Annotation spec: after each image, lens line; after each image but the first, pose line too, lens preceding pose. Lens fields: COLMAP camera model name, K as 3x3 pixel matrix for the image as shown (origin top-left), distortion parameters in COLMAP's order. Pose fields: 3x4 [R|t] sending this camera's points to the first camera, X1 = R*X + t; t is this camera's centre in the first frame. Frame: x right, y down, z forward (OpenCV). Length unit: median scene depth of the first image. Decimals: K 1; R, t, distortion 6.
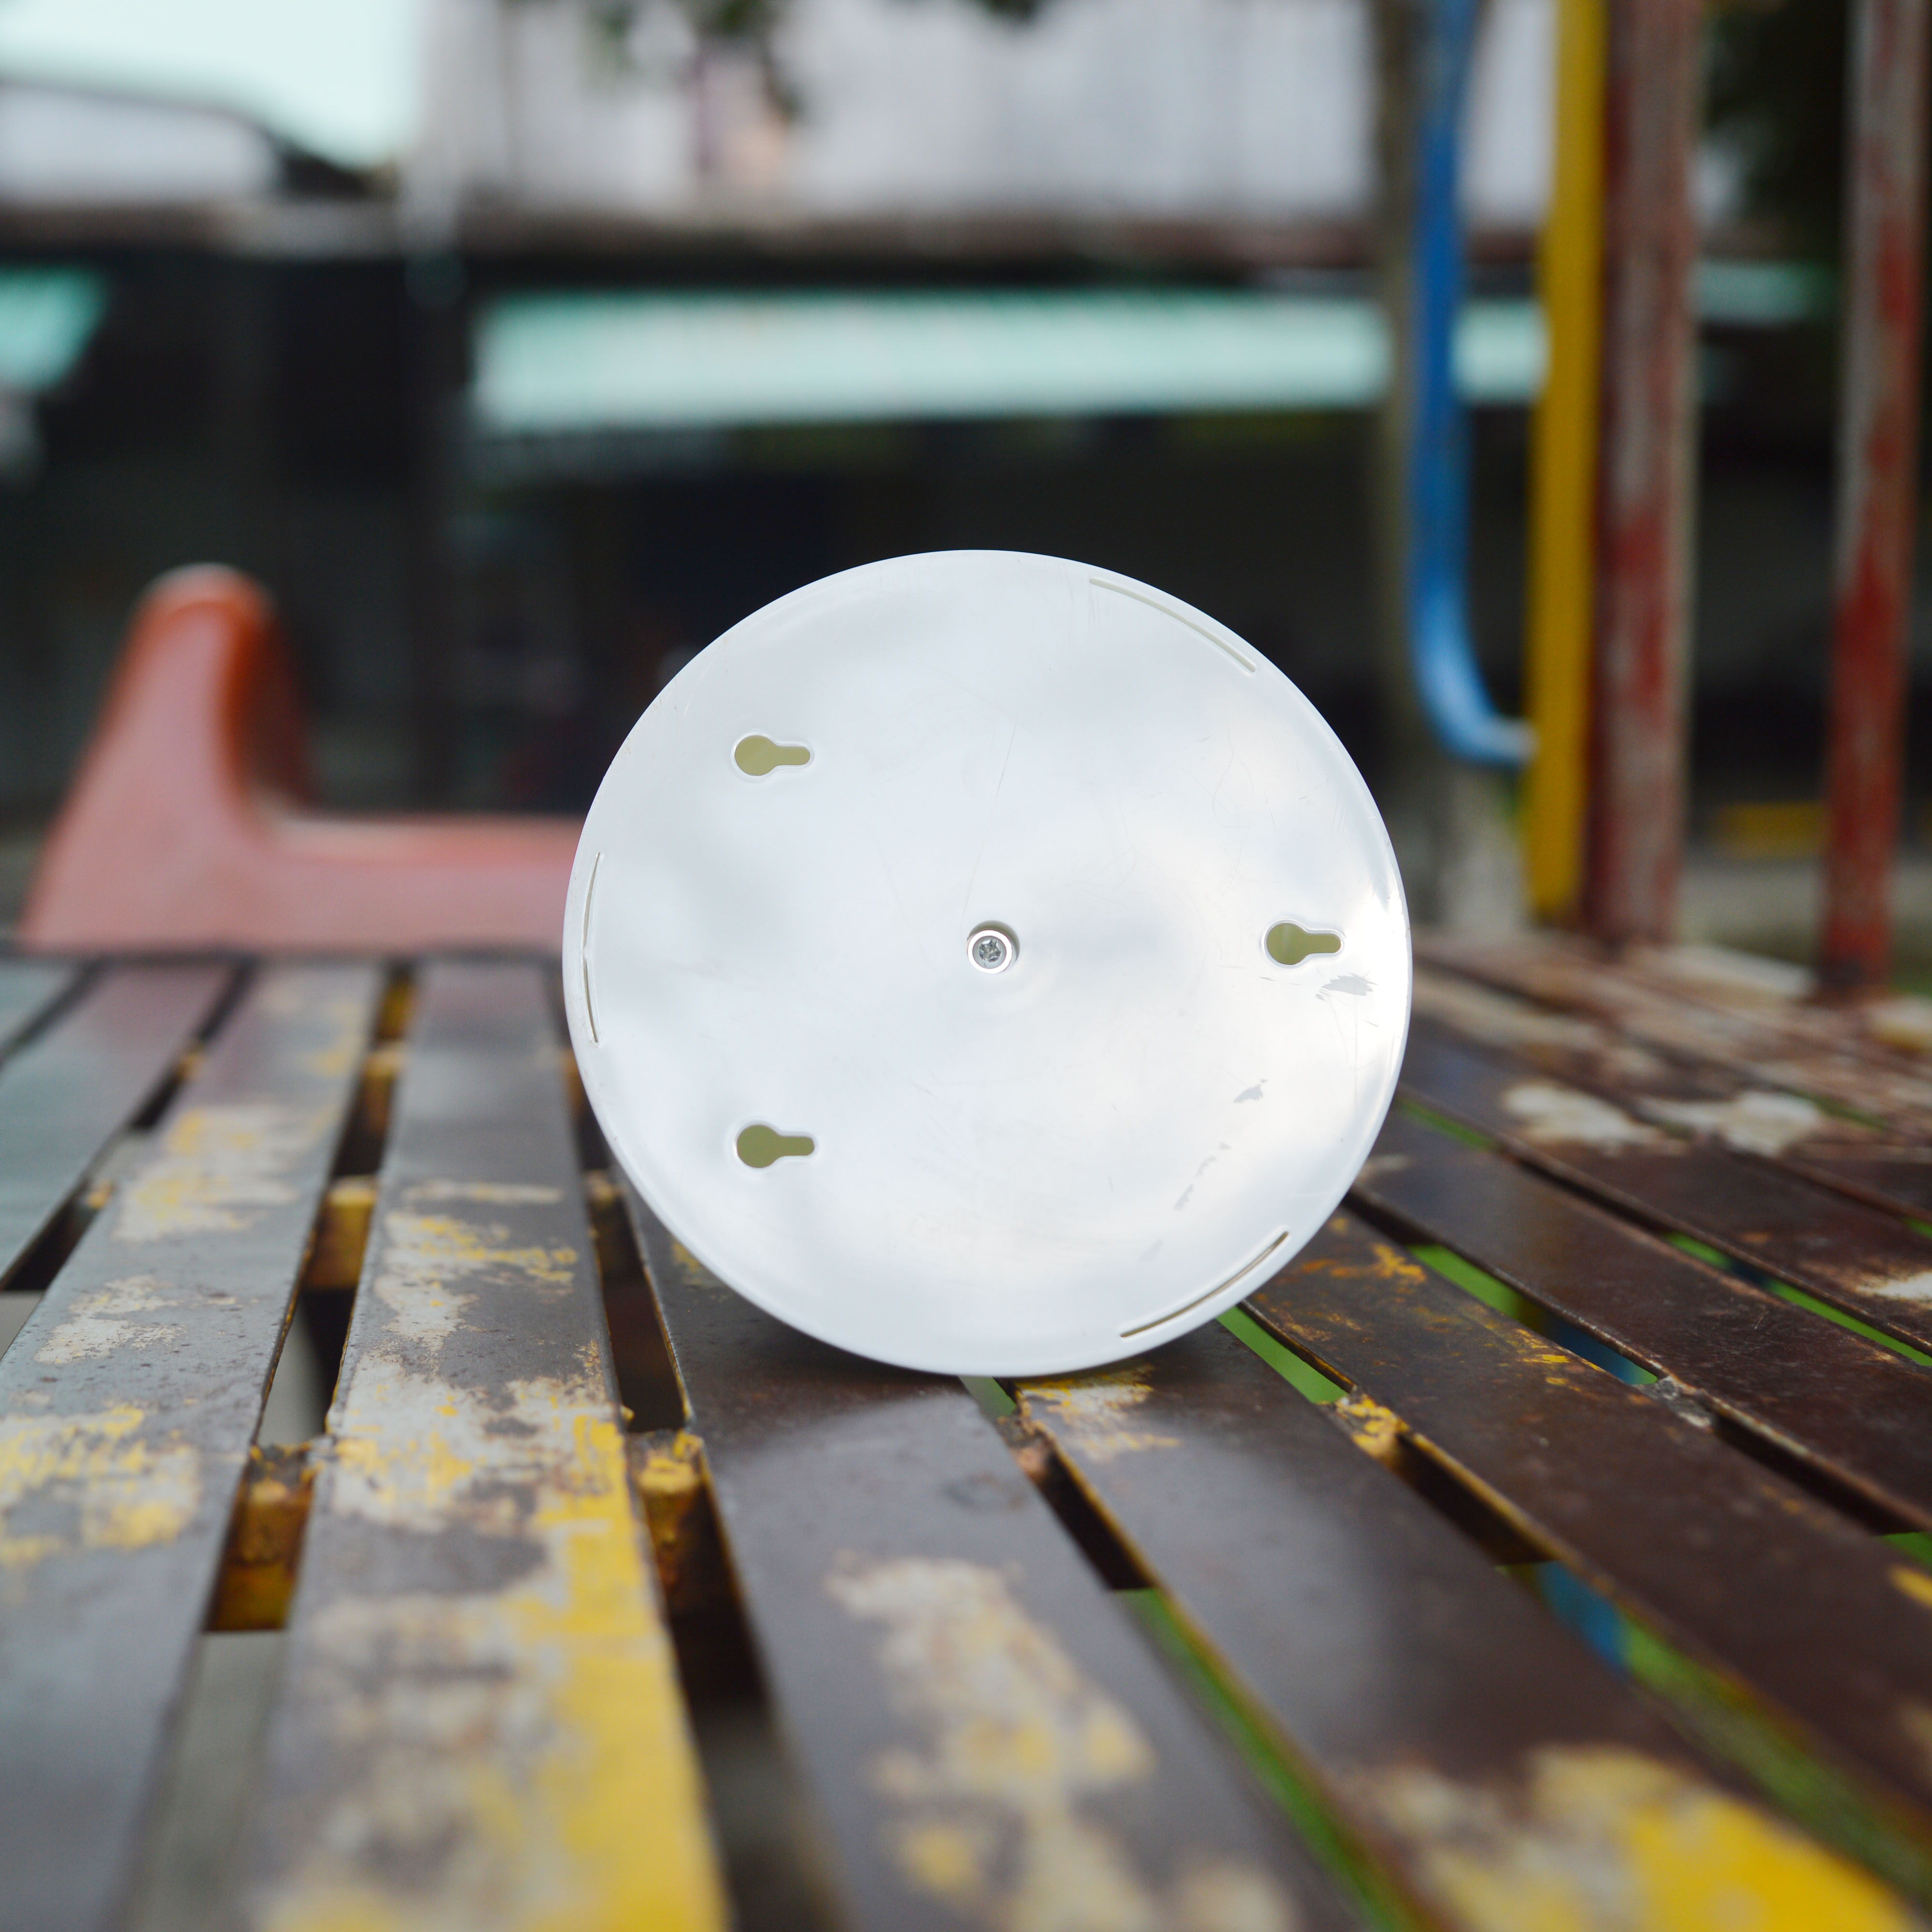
lens RADIAL K [[2471.4, 0, 966.0], [0, 2471.4, 966.0], [0, 0, 1]] dist [-0.079575, -0.011662]
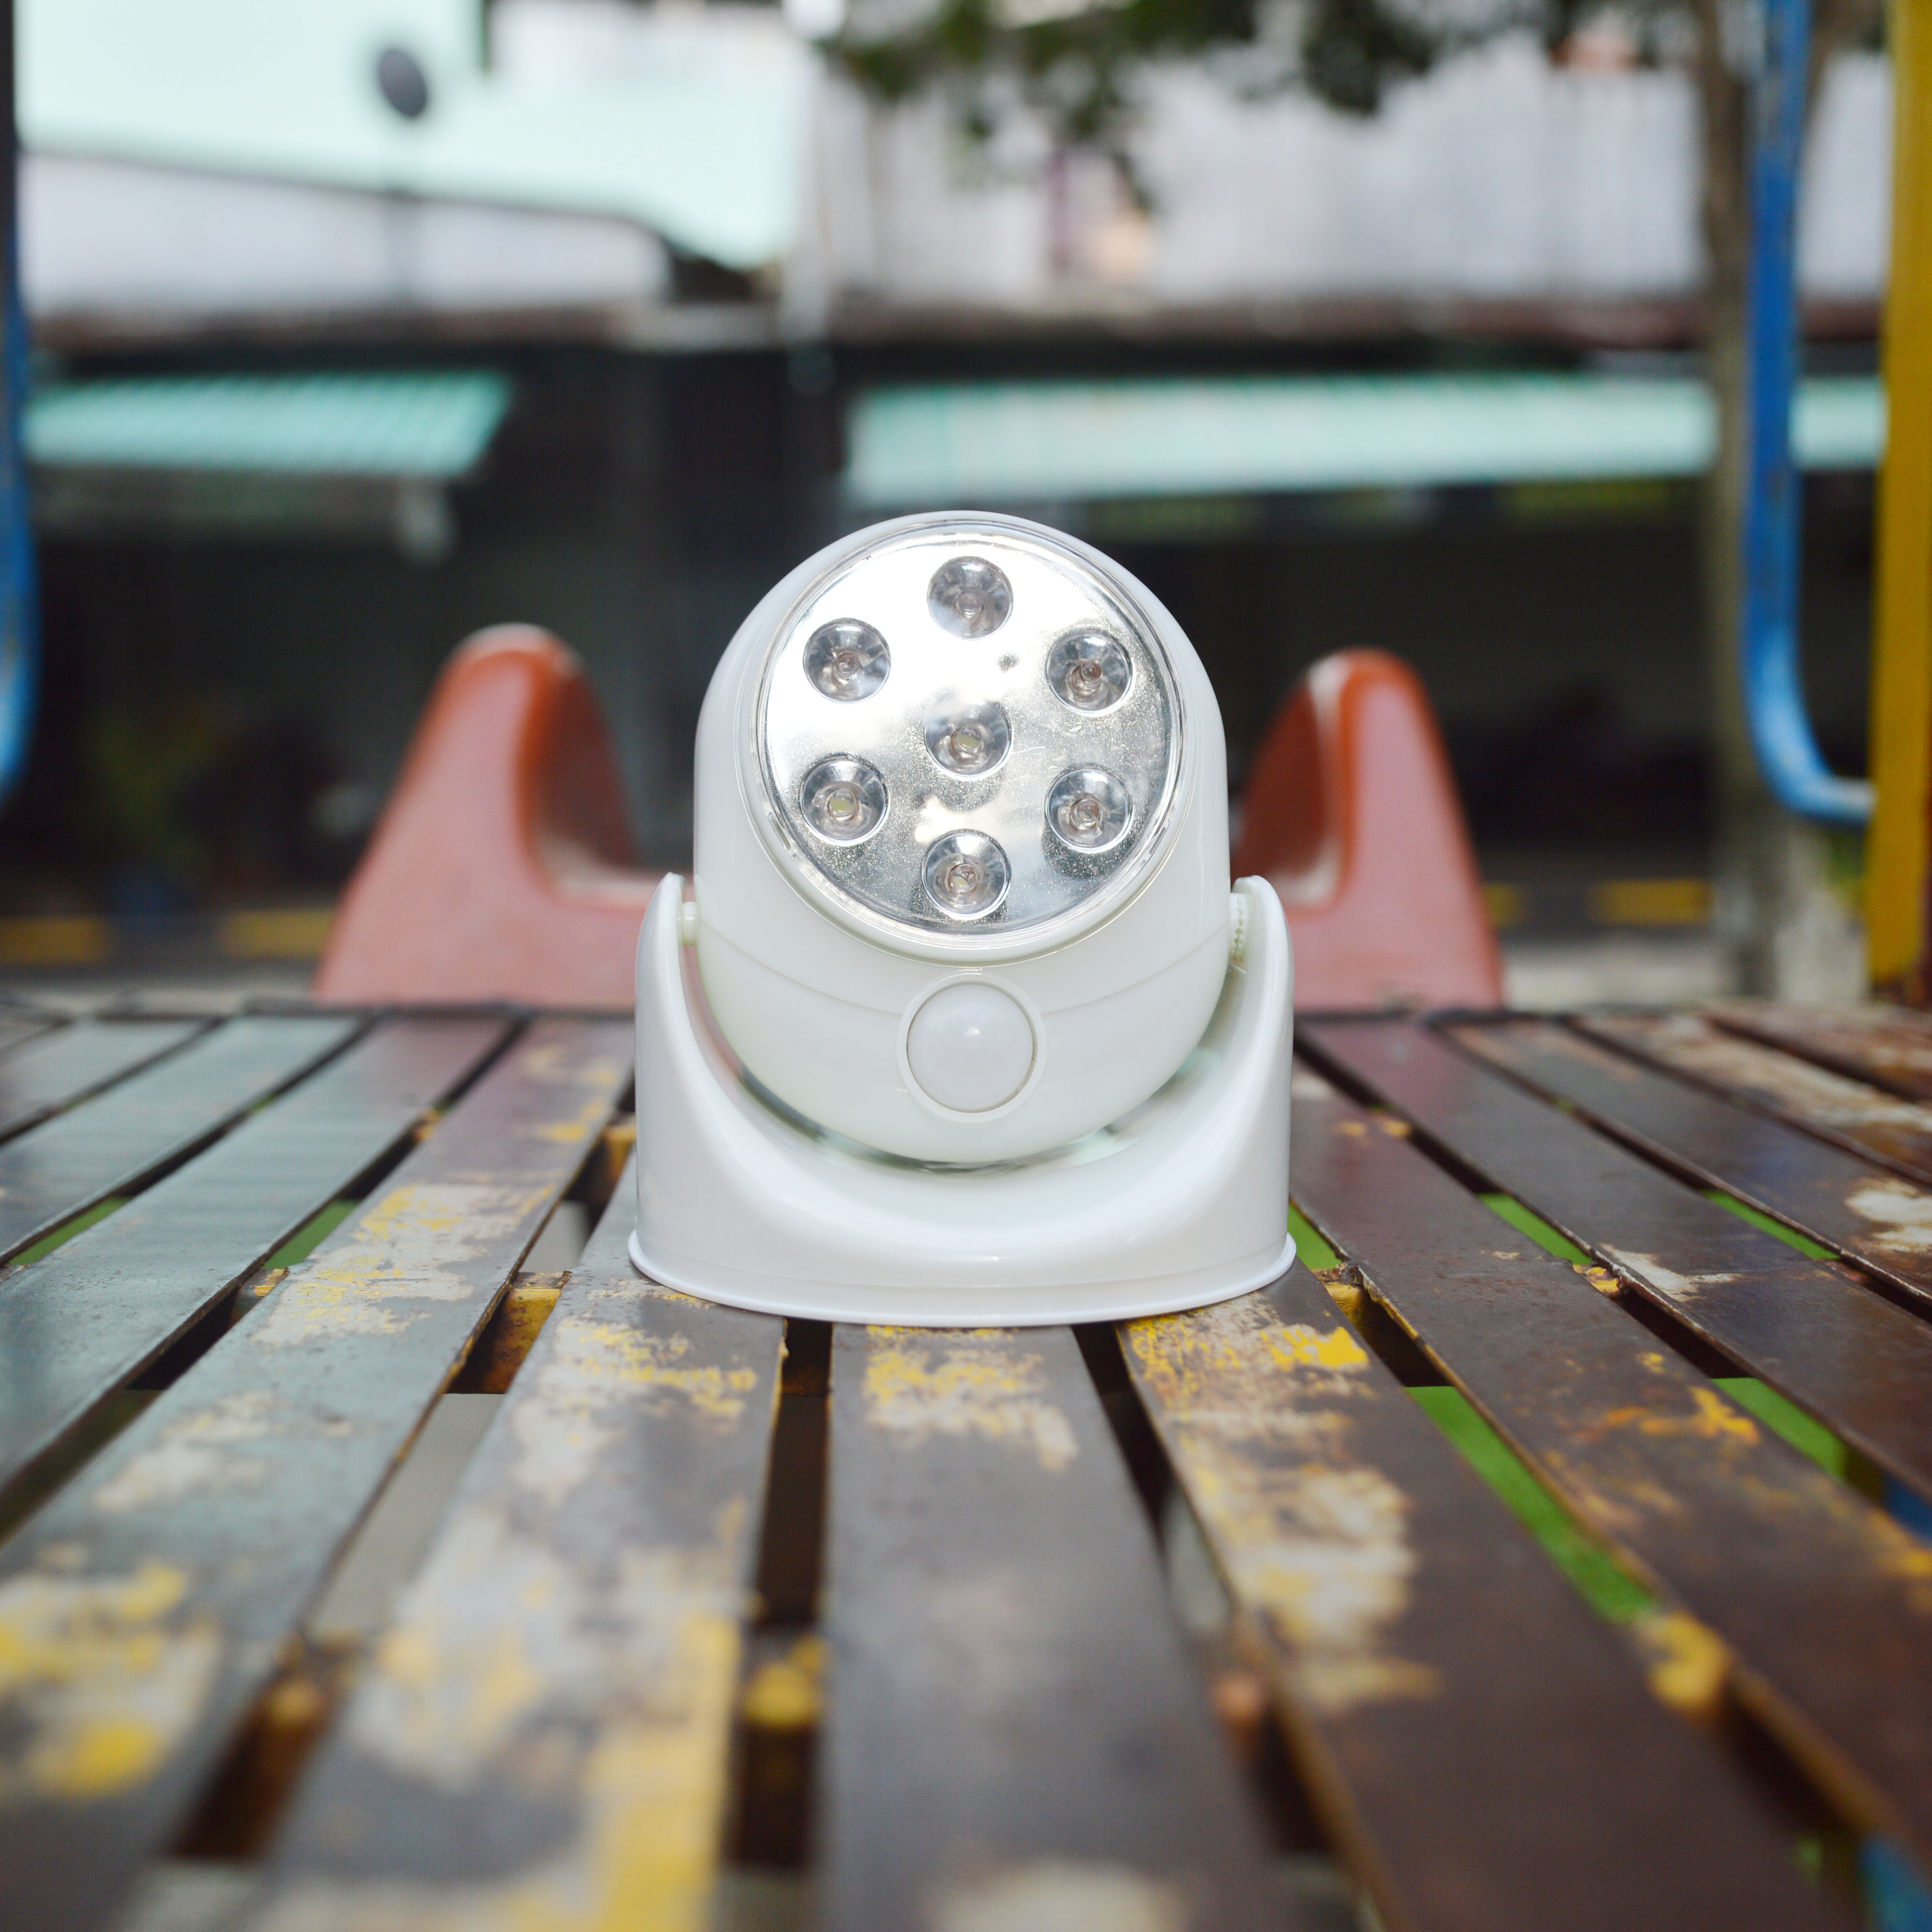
lens RADIAL K [[2333.5, 0, 966.0], [0, 2333.5, 966.0], [0, 0, 1]] dist [-0.084746, 0.015860]
pose [[0.989643, 0.012327, -0.143018, 0.038326], [-0.015148, 0.999711, -0.018653, -0.017665], [0.142747, 0.020627, 0.989544, 0.230088]]
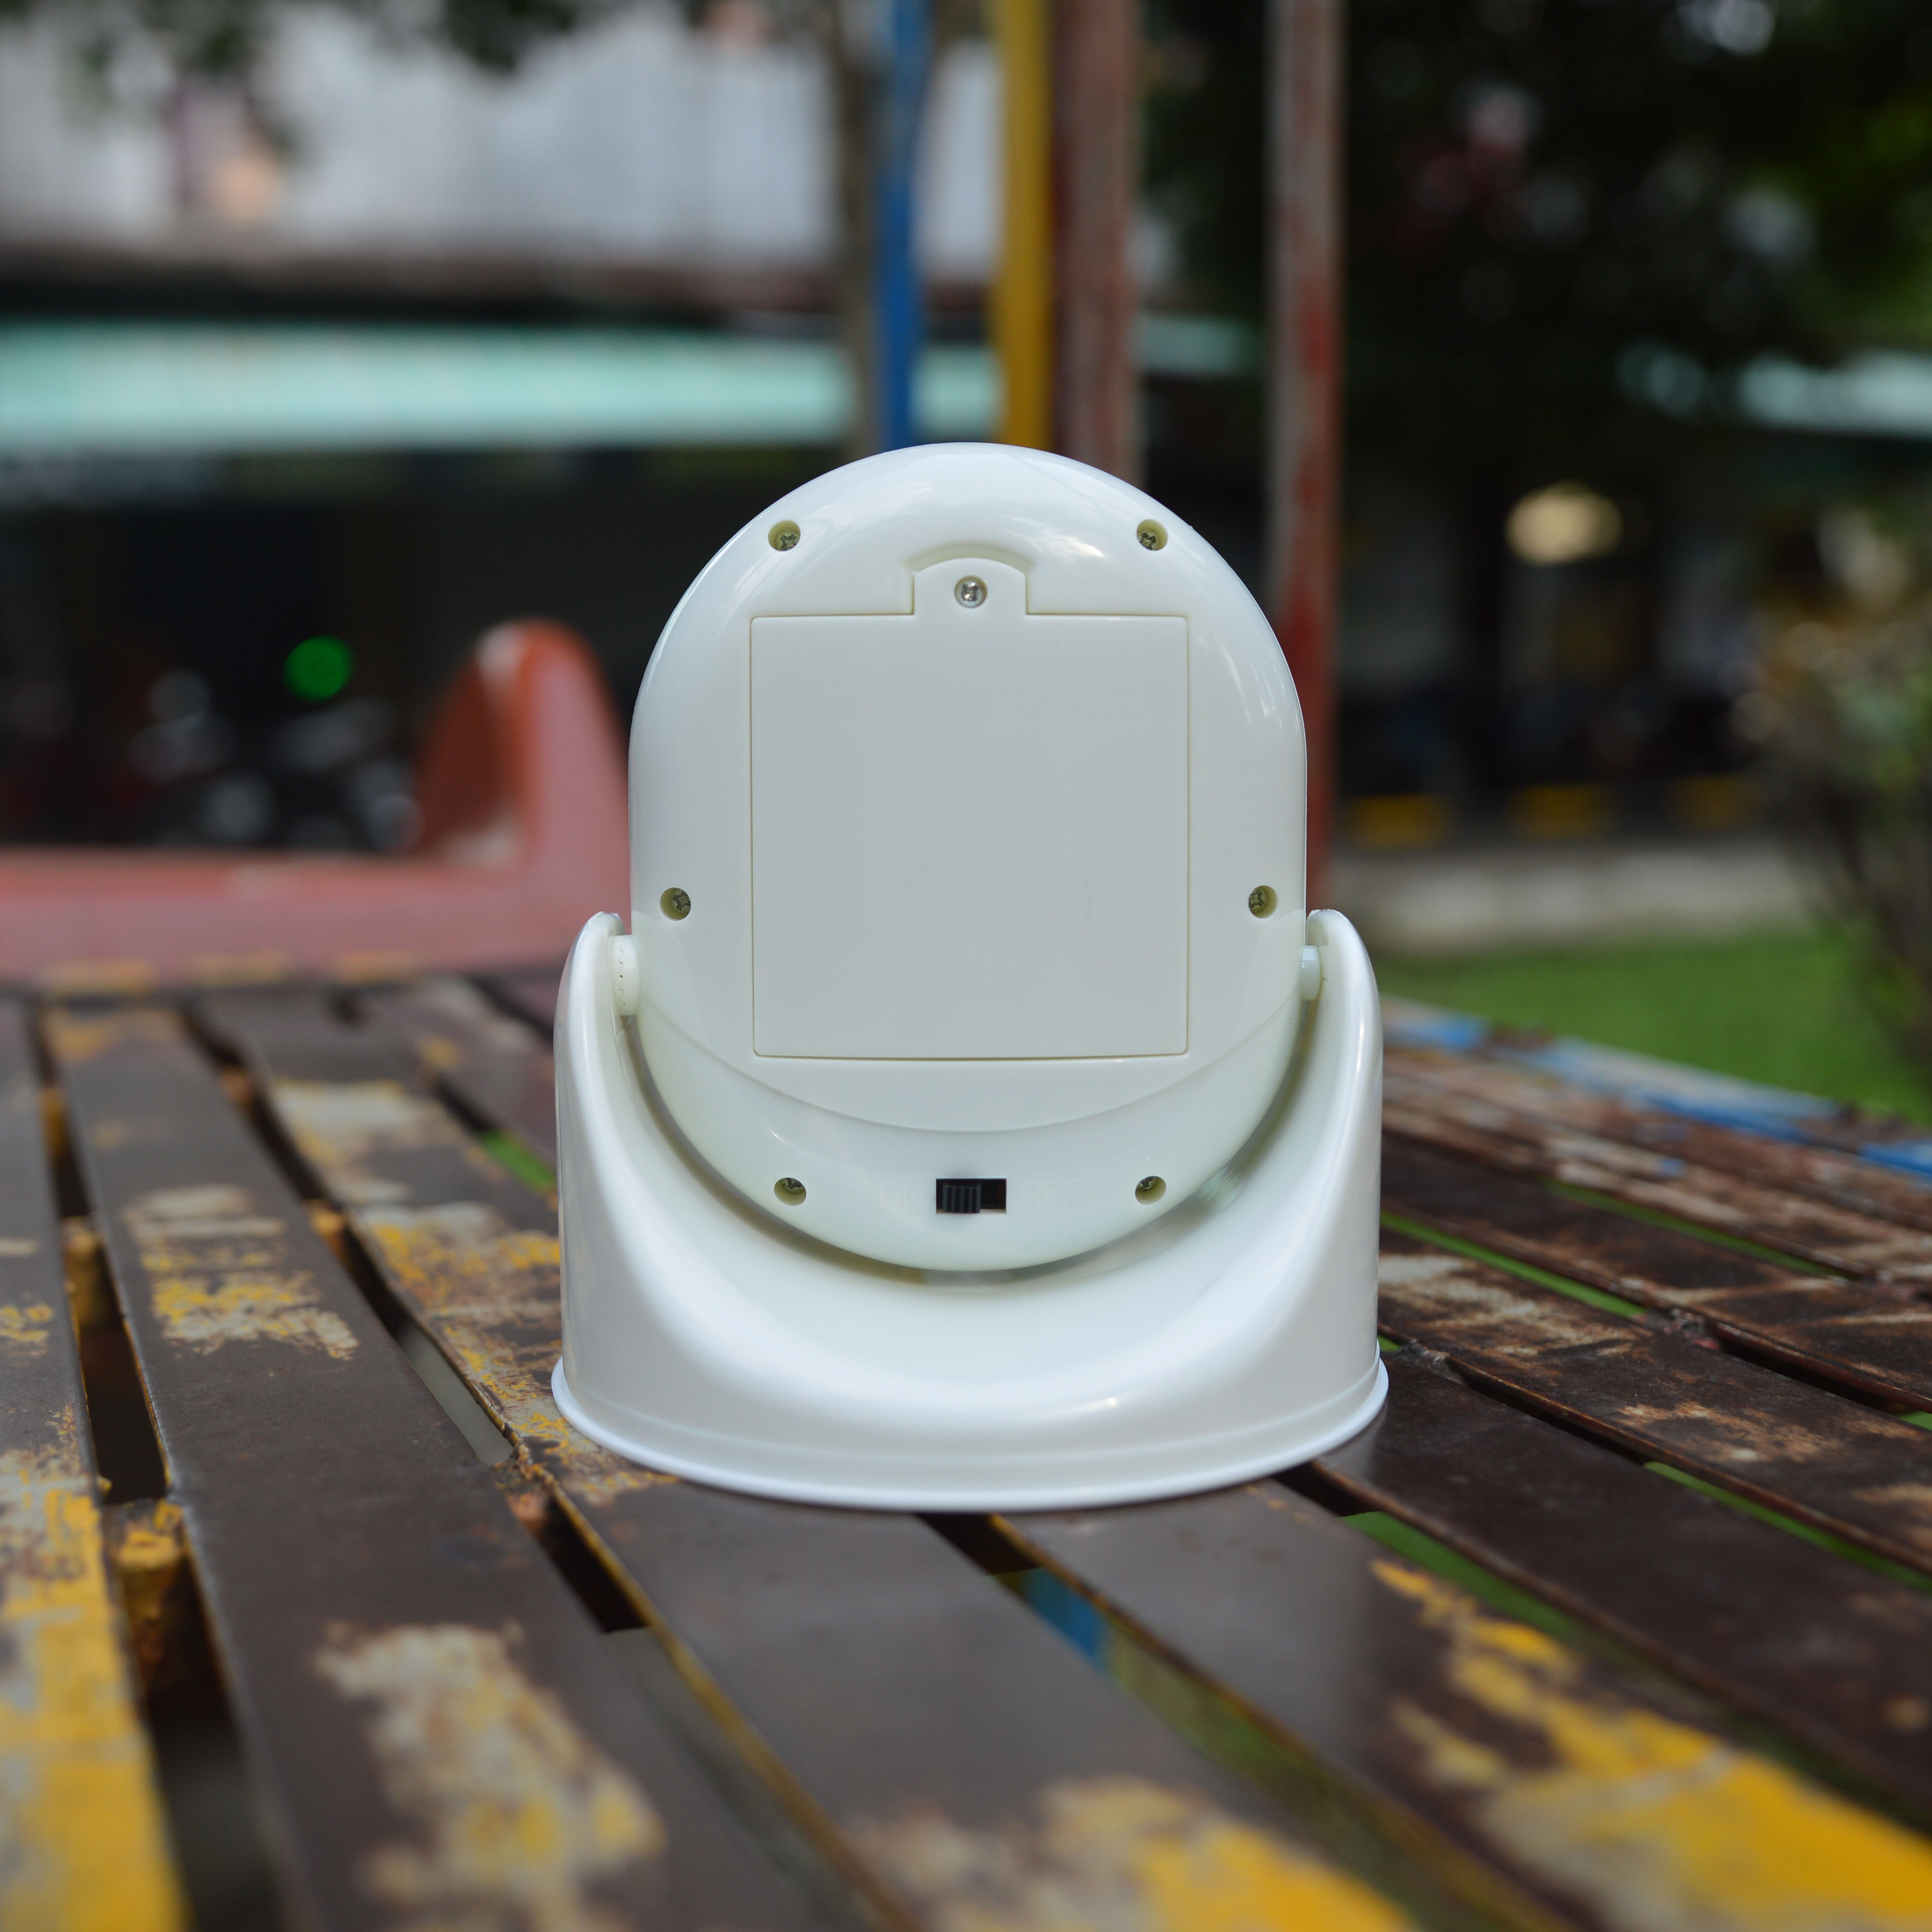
lens RADIAL K [[2333.5, 0, 966.0], [0, 2333.5, 966.0], [0, 0, 1]] dist [-0.084746, 0.015860]
pose [[0.977140, -0.027159, 0.210857, 0.006839], [0.027522, 0.999620, 0.001213, -0.011254], [-0.210810, 0.004618, 0.977516, 0.051247]]
